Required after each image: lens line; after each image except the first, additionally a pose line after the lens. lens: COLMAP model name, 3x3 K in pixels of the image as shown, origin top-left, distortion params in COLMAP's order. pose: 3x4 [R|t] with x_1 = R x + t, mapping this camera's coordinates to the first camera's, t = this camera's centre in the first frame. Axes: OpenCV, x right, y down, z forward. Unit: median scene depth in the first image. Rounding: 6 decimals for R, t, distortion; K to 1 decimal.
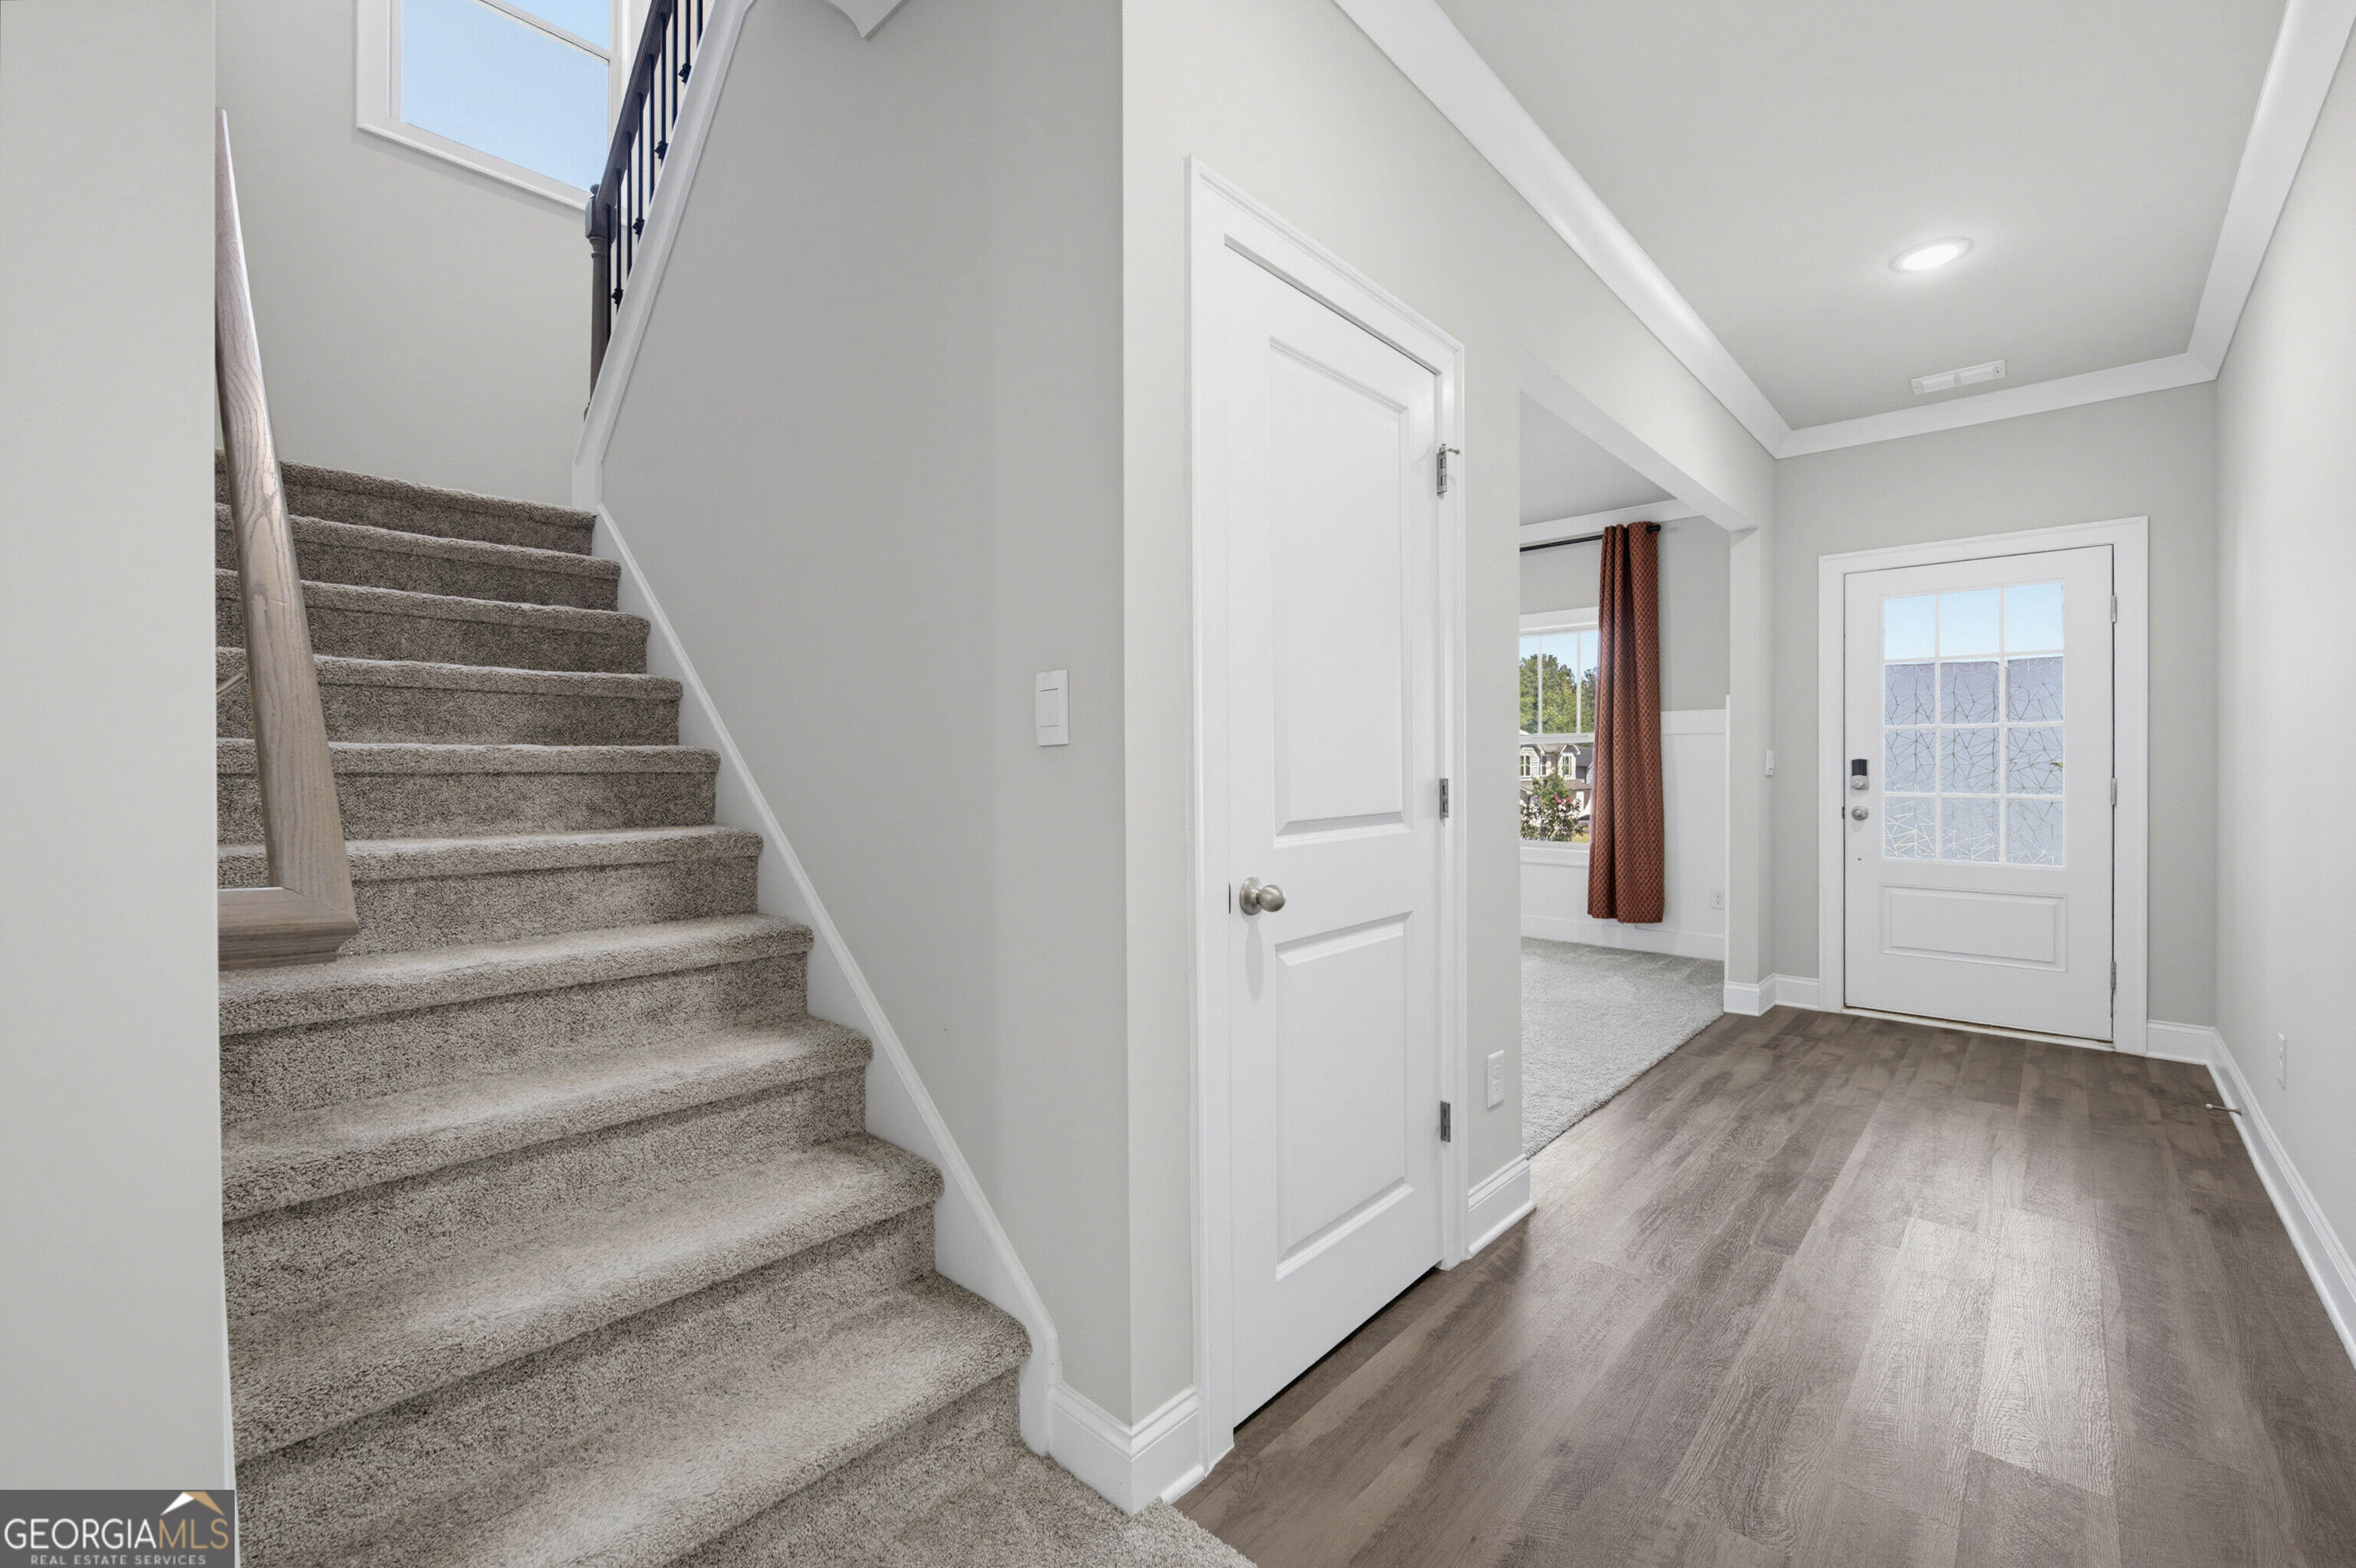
lens RADIAL K [[976.8, 0, 1189.5], [0, 976.8, 758.8], [0, 0, 1]] dist [0.000753, 0.000382]
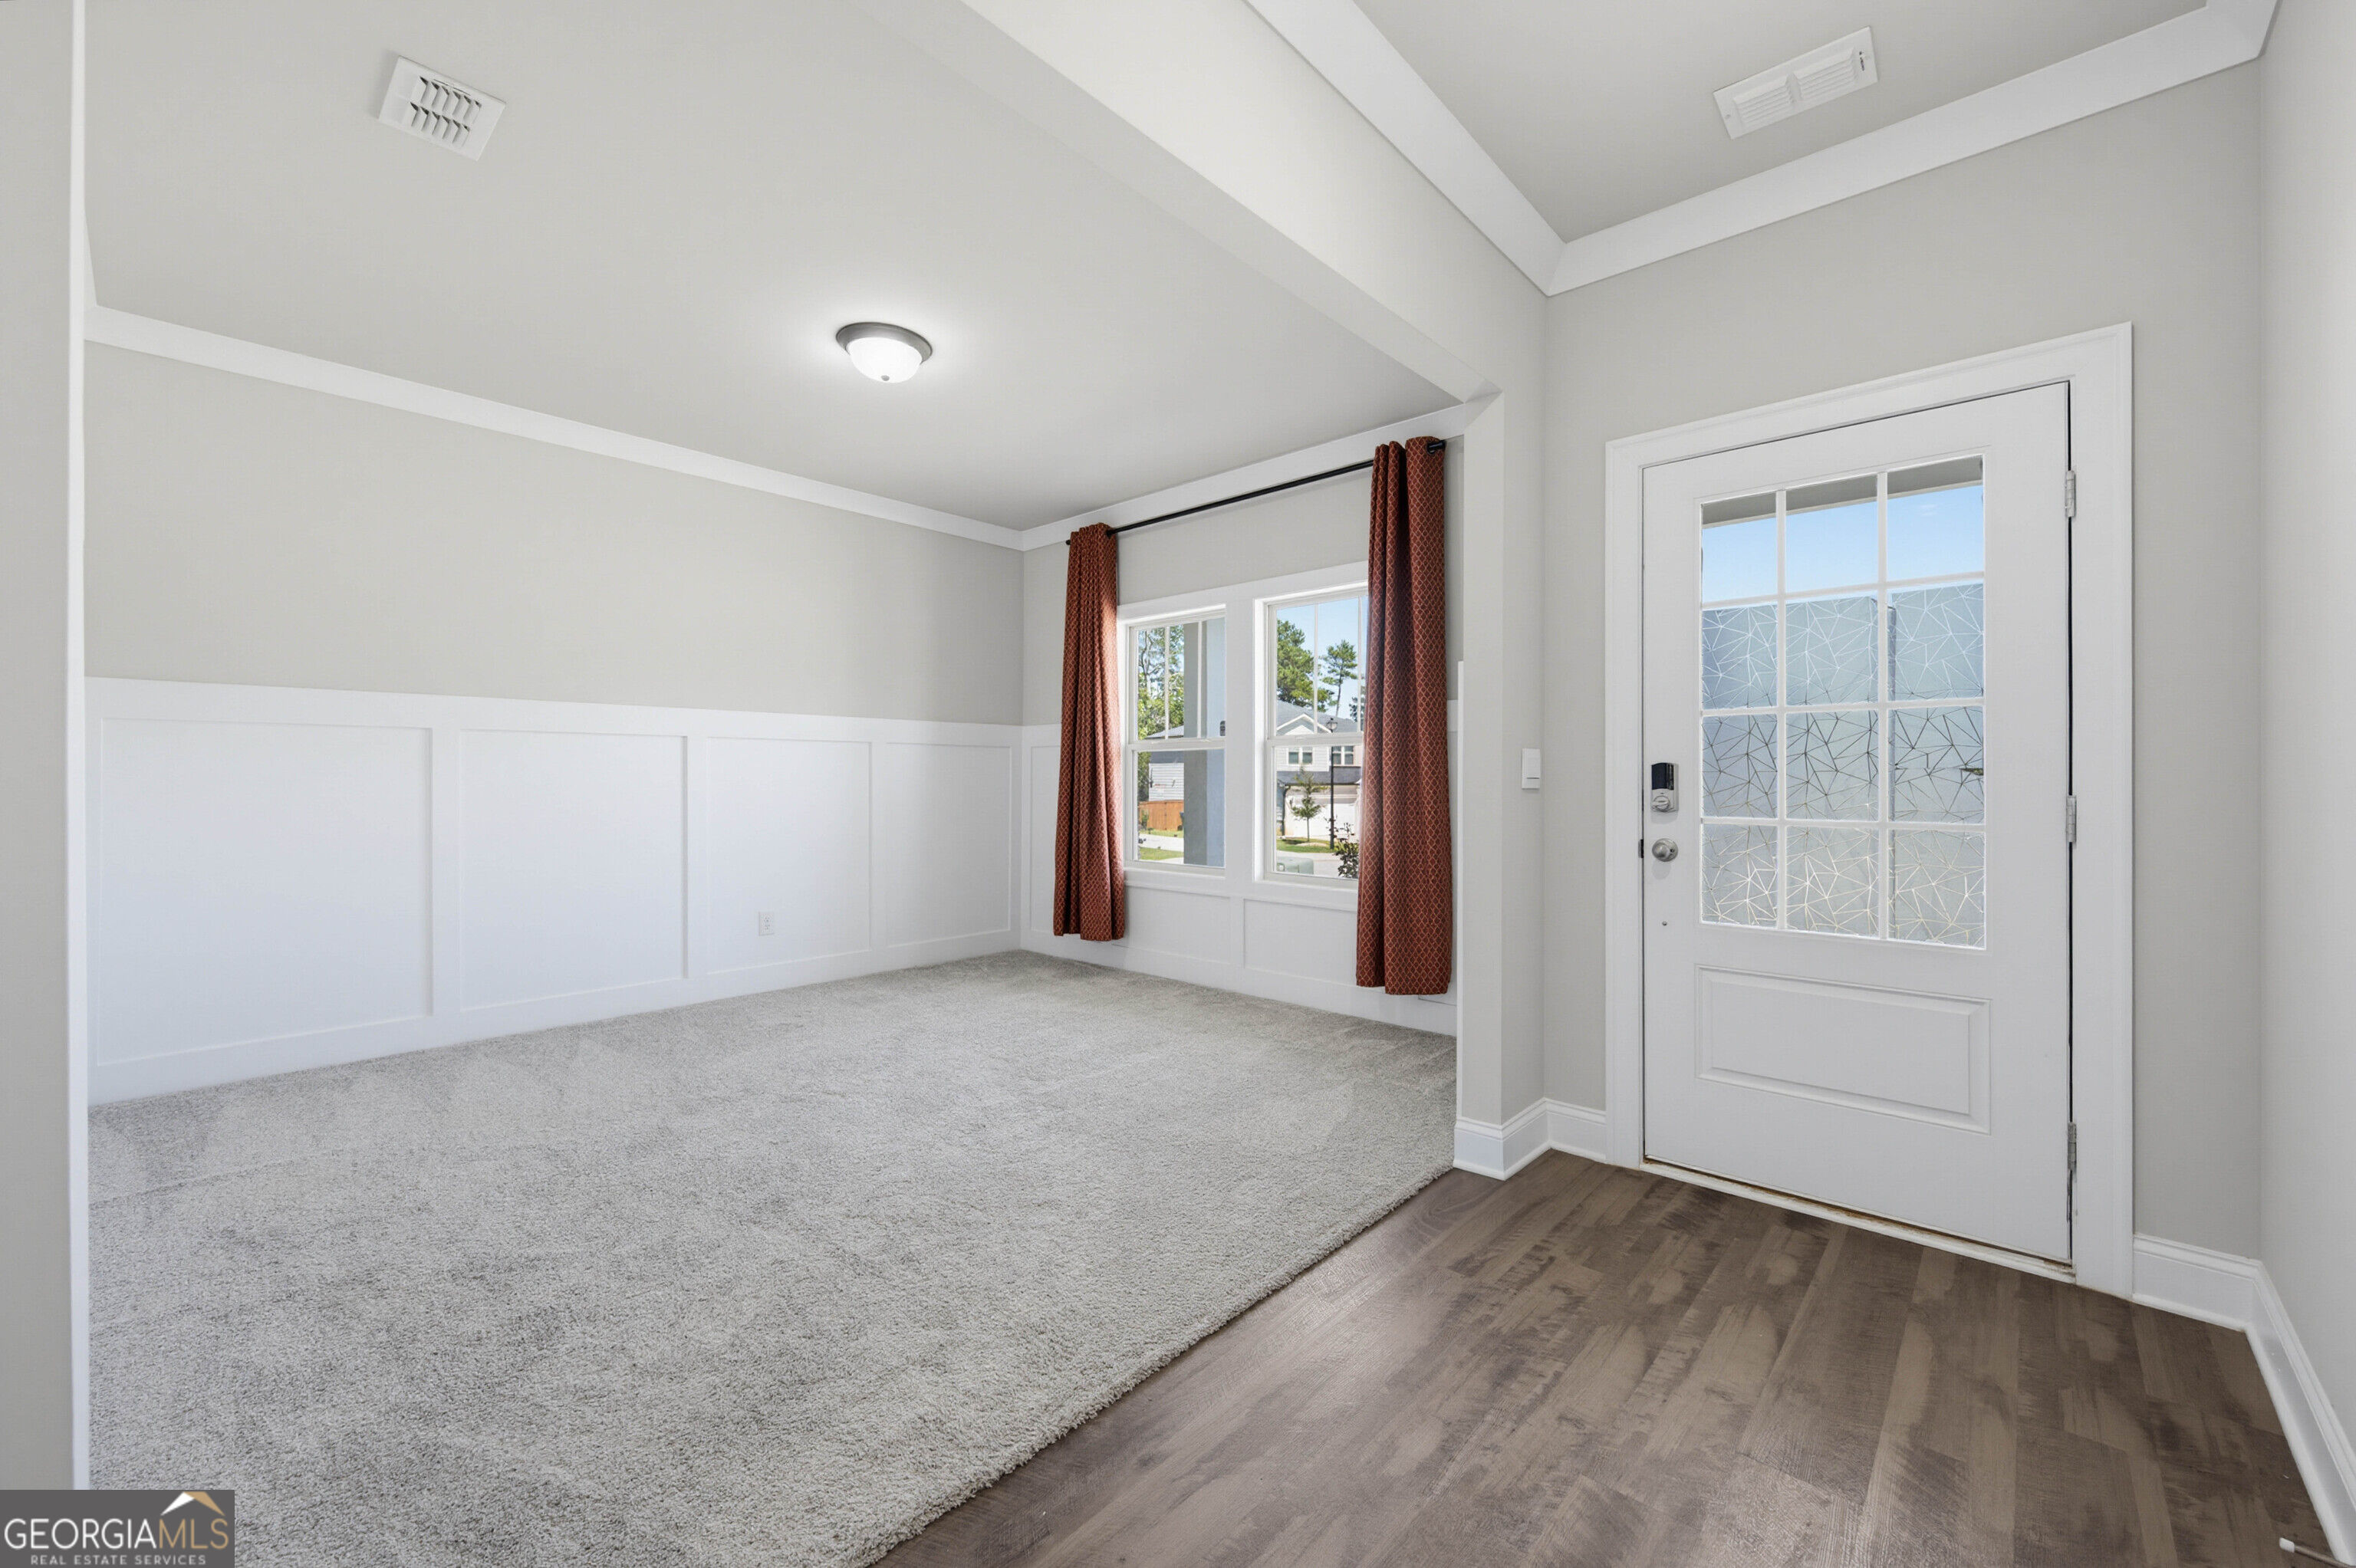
lens RADIAL K [[933.5, 0, 1202.8], [0, 933.5, 767.9], [0, 0, 1]] dist [0.004919, -0.000534]
pose [[0.999979, 0.004987, 0.004054, 0.399483], [-0.004951, 0.999948, -0.008914, 0.010442], [-0.004098, 0.008894, 0.999952, 0.416725]]
